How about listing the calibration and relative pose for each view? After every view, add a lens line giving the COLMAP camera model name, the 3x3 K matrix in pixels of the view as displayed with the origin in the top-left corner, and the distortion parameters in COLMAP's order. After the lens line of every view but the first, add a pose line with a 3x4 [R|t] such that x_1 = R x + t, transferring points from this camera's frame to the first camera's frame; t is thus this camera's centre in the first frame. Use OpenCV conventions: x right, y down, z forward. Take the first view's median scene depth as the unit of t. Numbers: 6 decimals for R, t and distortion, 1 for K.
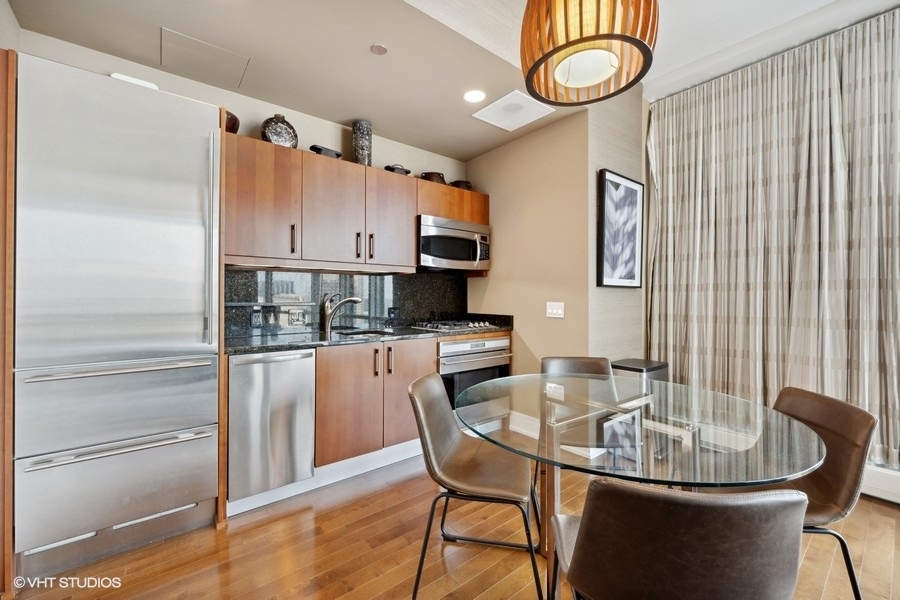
lens RADIAL K [[374.3, 0, 450.0], [0, 374.3, 300.0], [0, 0, 1]] dist [-0.026930, -0.000038]
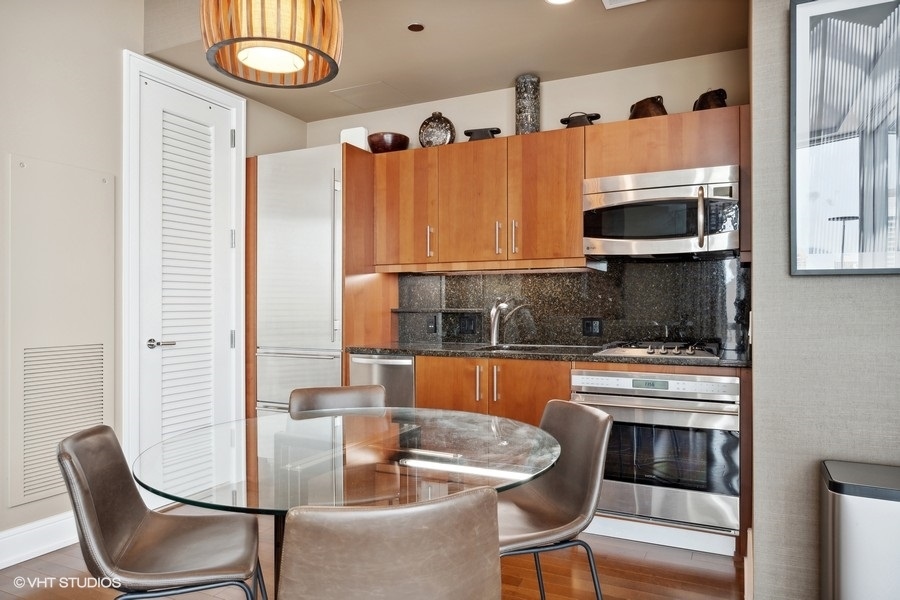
lens RADIAL K [[599.8, 0, 450.0], [0, 599.8, 300.0], [0, 0, 1]] dist [-0.001822, -0.000636]
pose [[0.415724, -0.003994, -0.909482, 0.952841], [-0.000513, 0.999989, -0.004626, -0.006255], [0.909491, 0.002389, 0.415717, 0.384826]]
